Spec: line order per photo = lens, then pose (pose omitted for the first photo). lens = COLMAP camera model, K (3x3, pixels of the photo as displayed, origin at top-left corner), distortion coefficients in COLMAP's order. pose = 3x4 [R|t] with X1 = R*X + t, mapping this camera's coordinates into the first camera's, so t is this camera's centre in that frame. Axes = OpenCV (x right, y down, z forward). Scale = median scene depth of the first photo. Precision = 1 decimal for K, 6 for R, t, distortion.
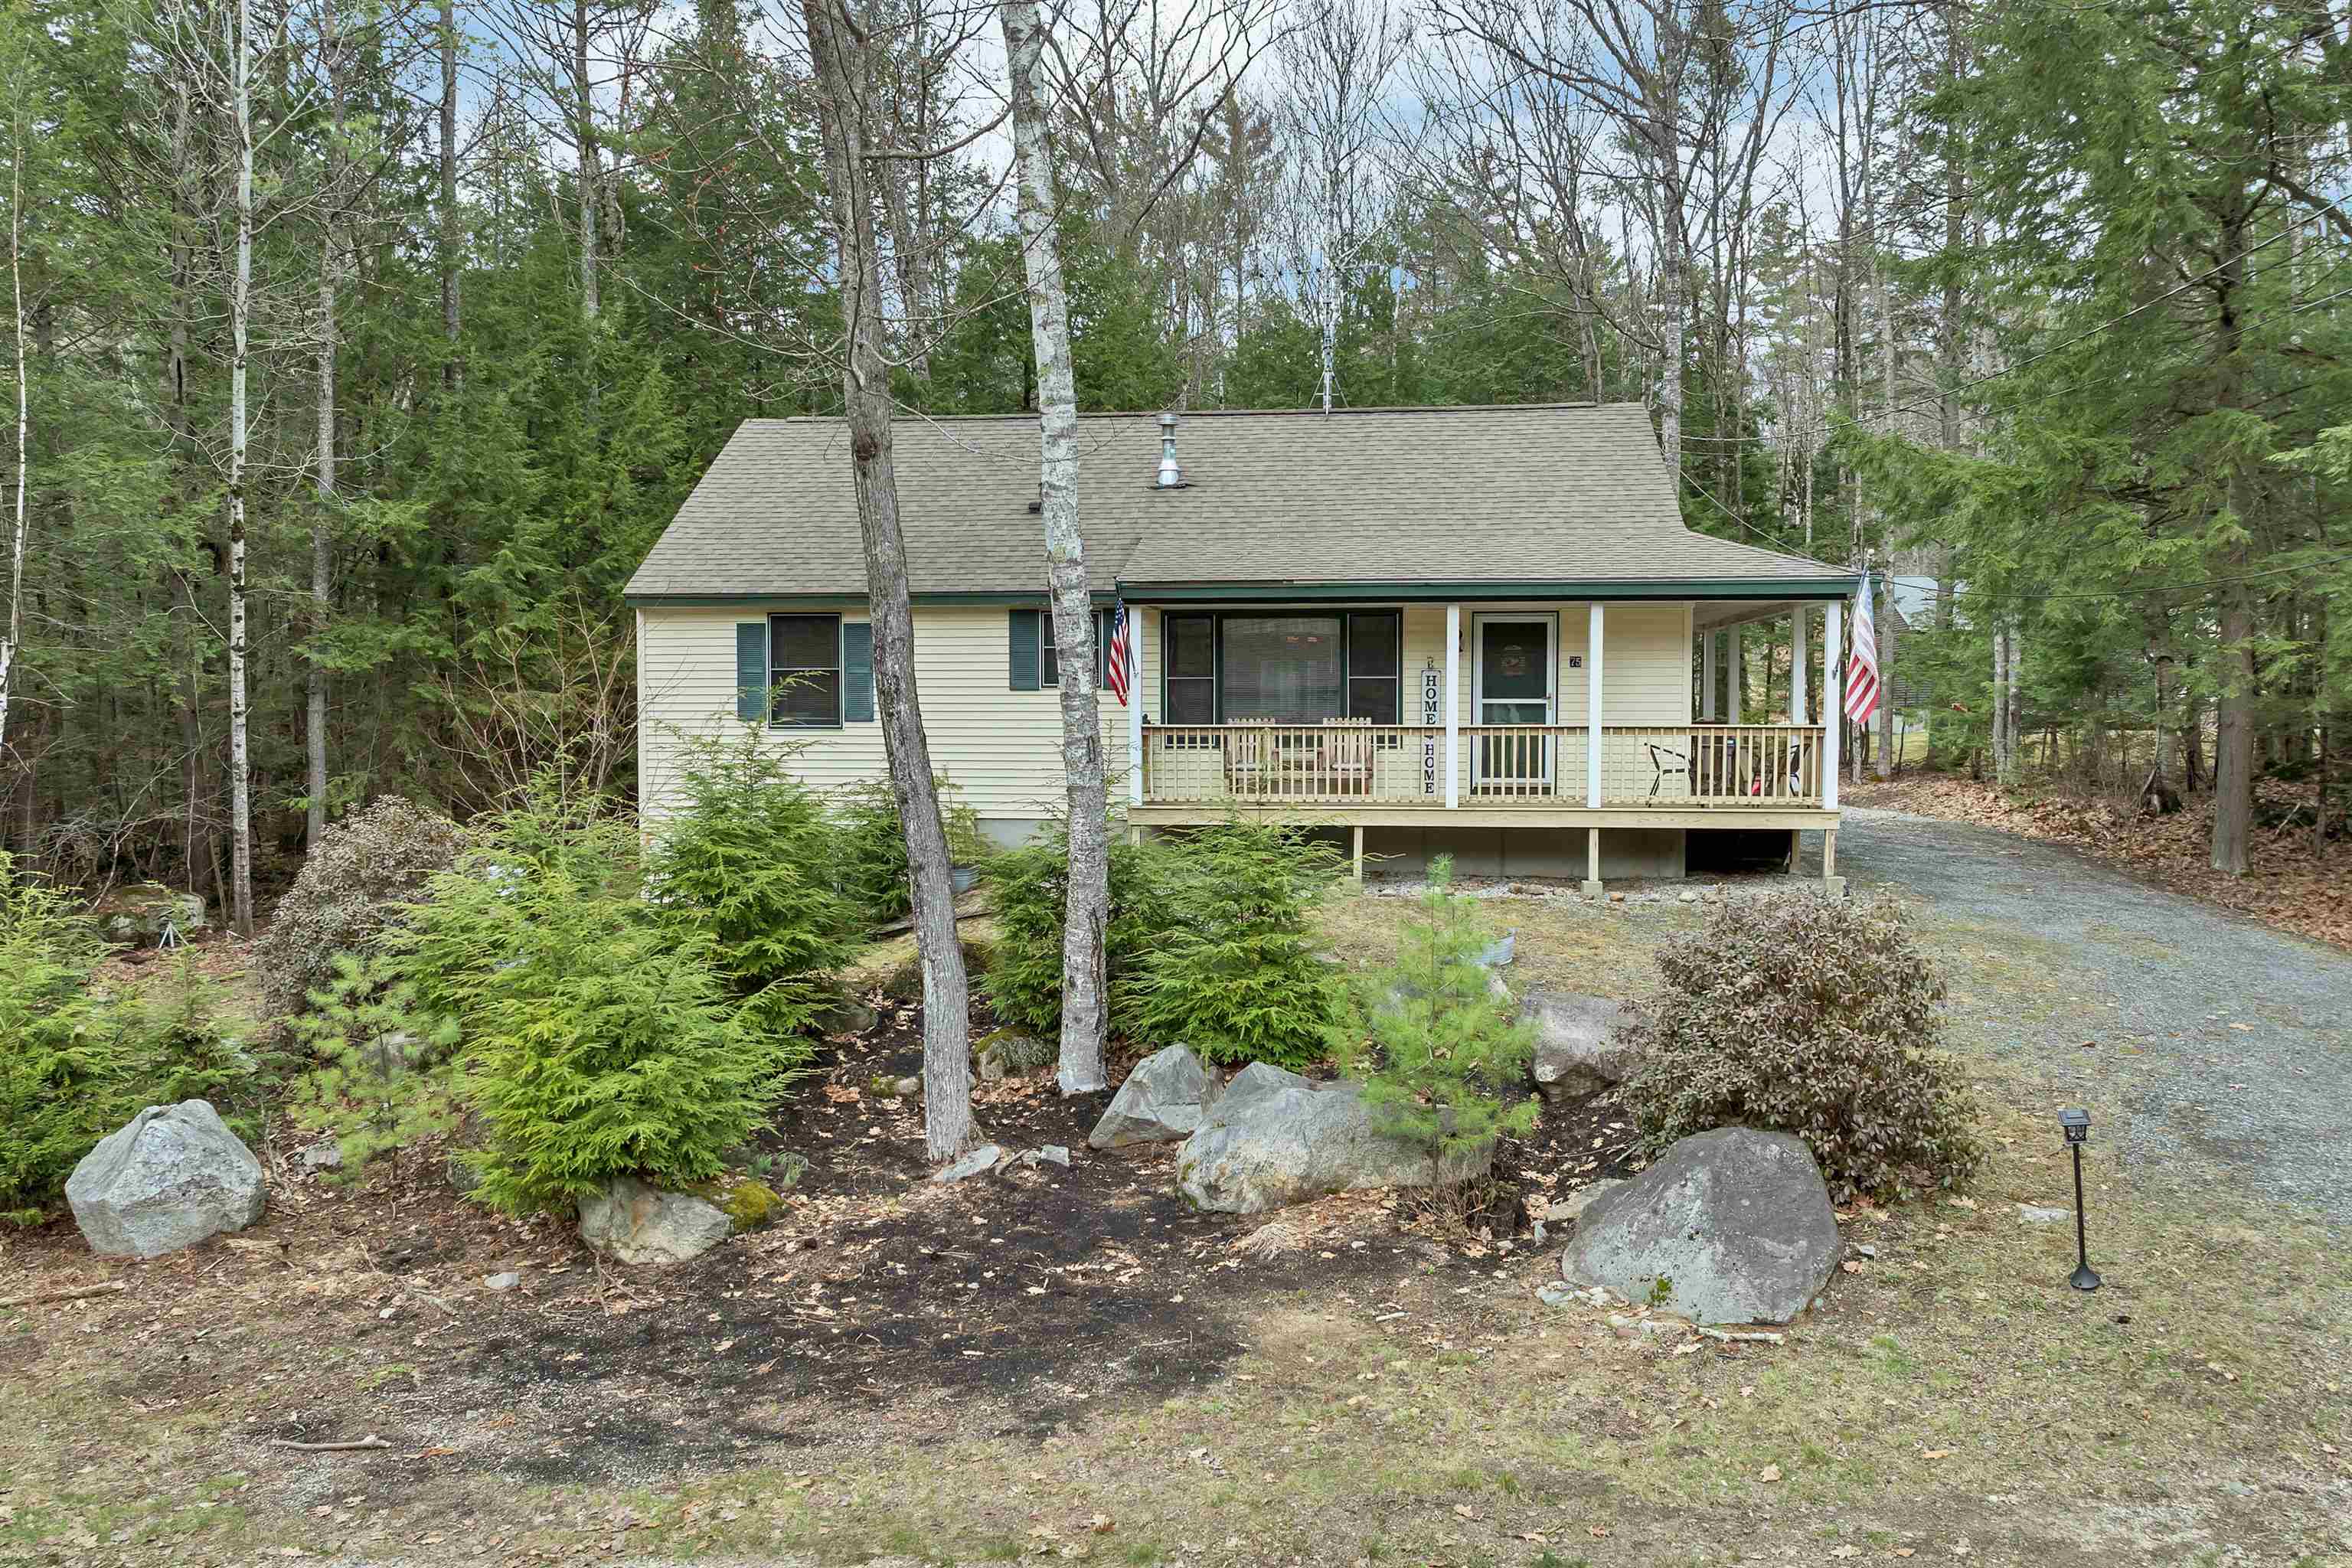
lens RADIAL K [[1640.9, 0, 1176.0], [0, 1640.9, 784.0], [0, 0, 1]] dist [-0.038745, -0.001978]
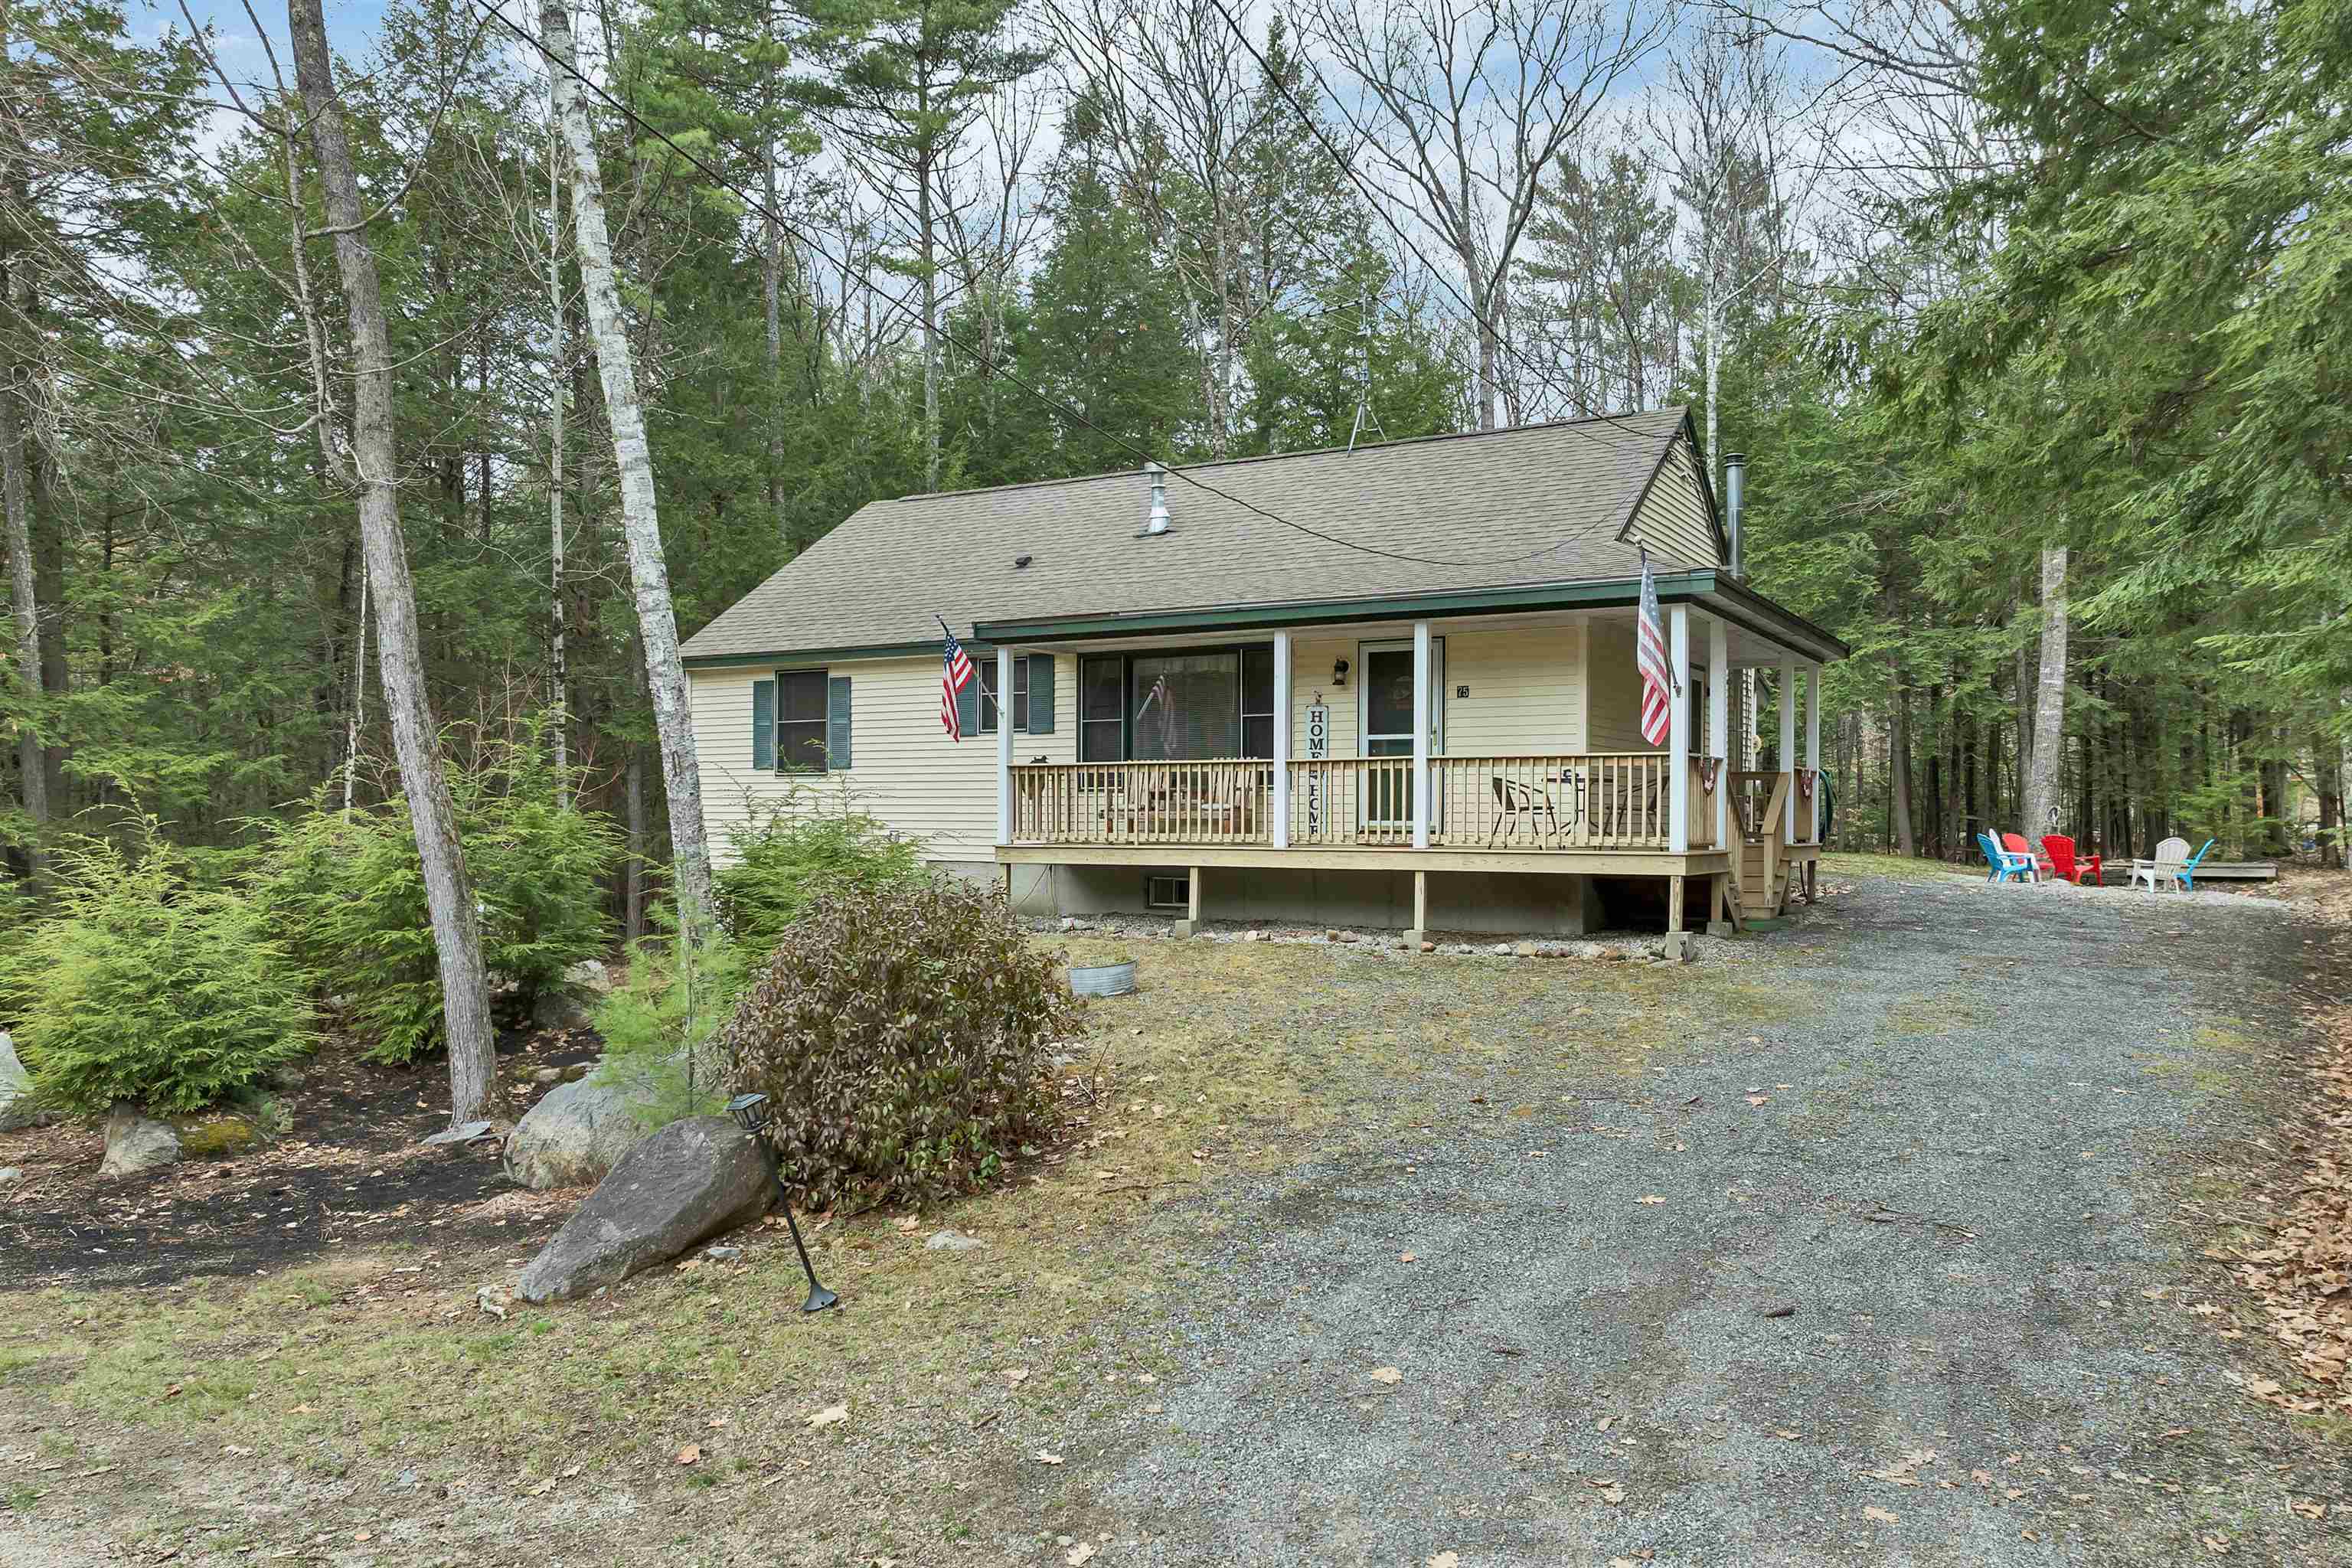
lens RADIAL K [[1666.7, 0, 1176.0], [0, 1666.7, 784.0], [0, 0, 1]] dist [-0.012534, -0.001511]
pose [[0.909025, -0.007572, -0.416673, 0.476129], [-0.019466, 0.997972, -0.060604, 0.034705], [0.416287, 0.063201, 0.907034, 0.109046]]
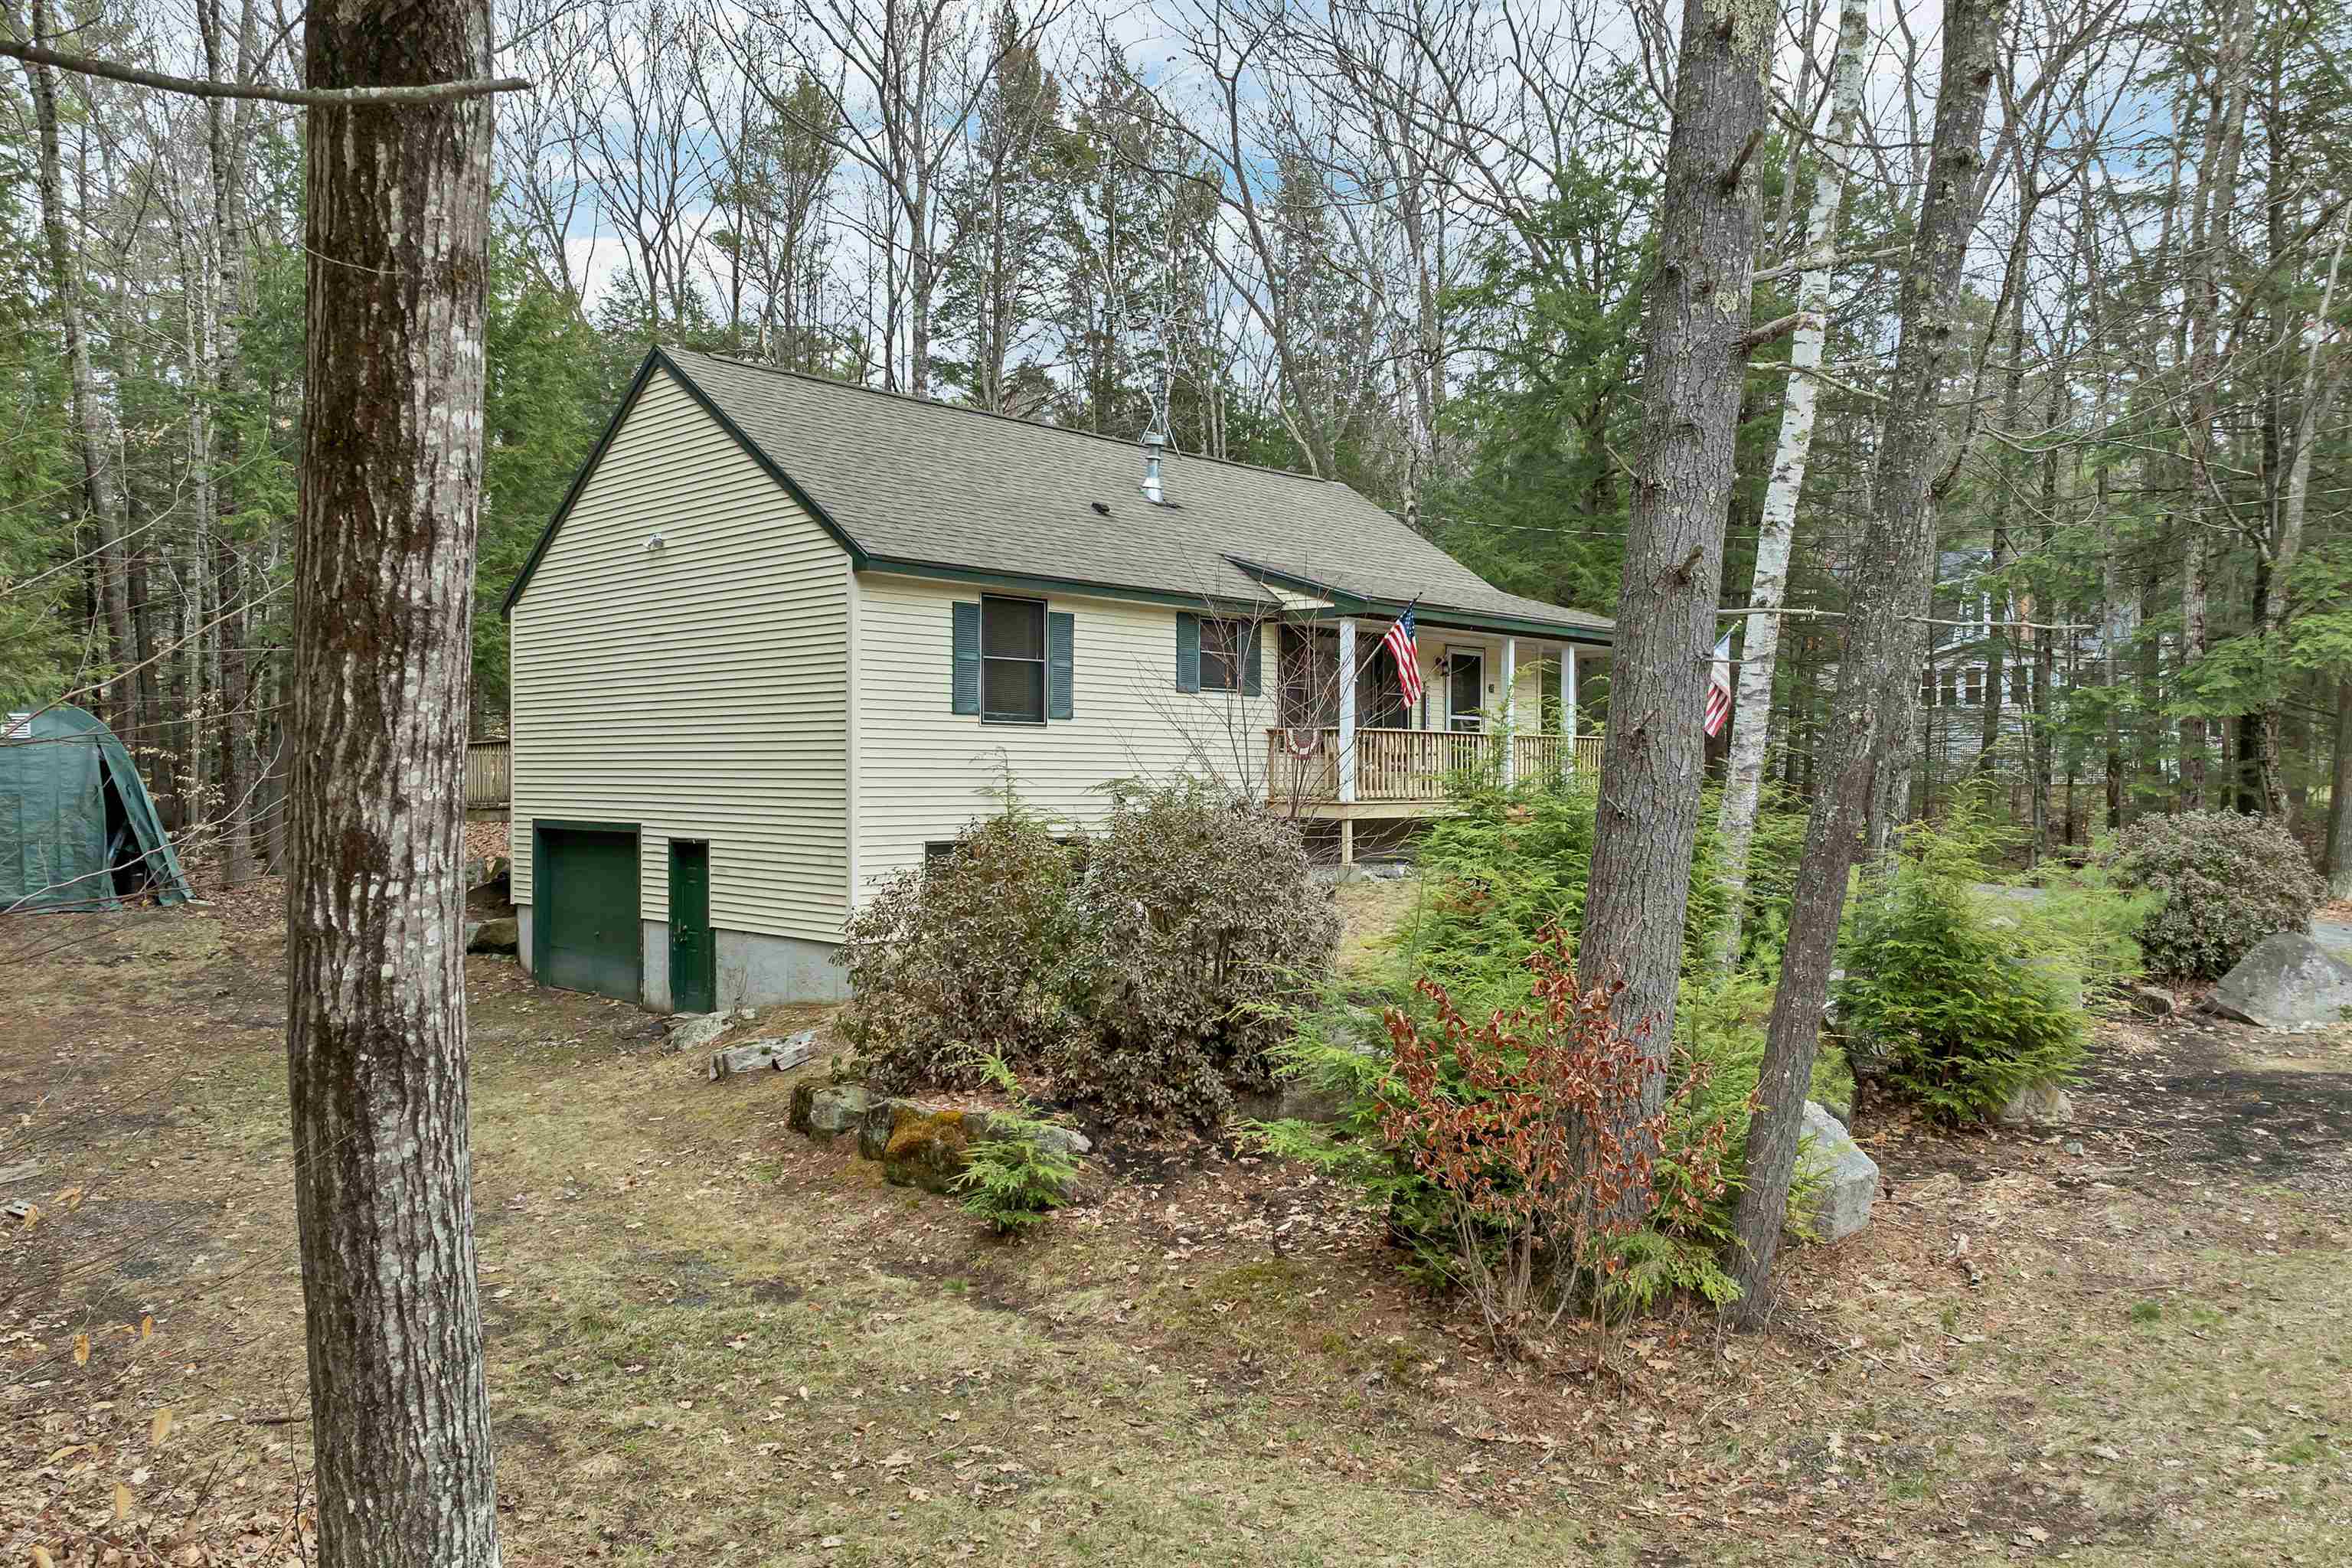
lens RADIAL K [[1666.7, 0, 1176.0], [0, 1666.7, 784.0], [0, 0, 1]] dist [-0.012534, -0.001511]
pose [[0.625898, -0.001276, 0.779904, -0.915243], [0.032811, 0.999156, -0.024697, 0.024360], [-0.779215, 0.041047, 0.625412, 0.378704]]
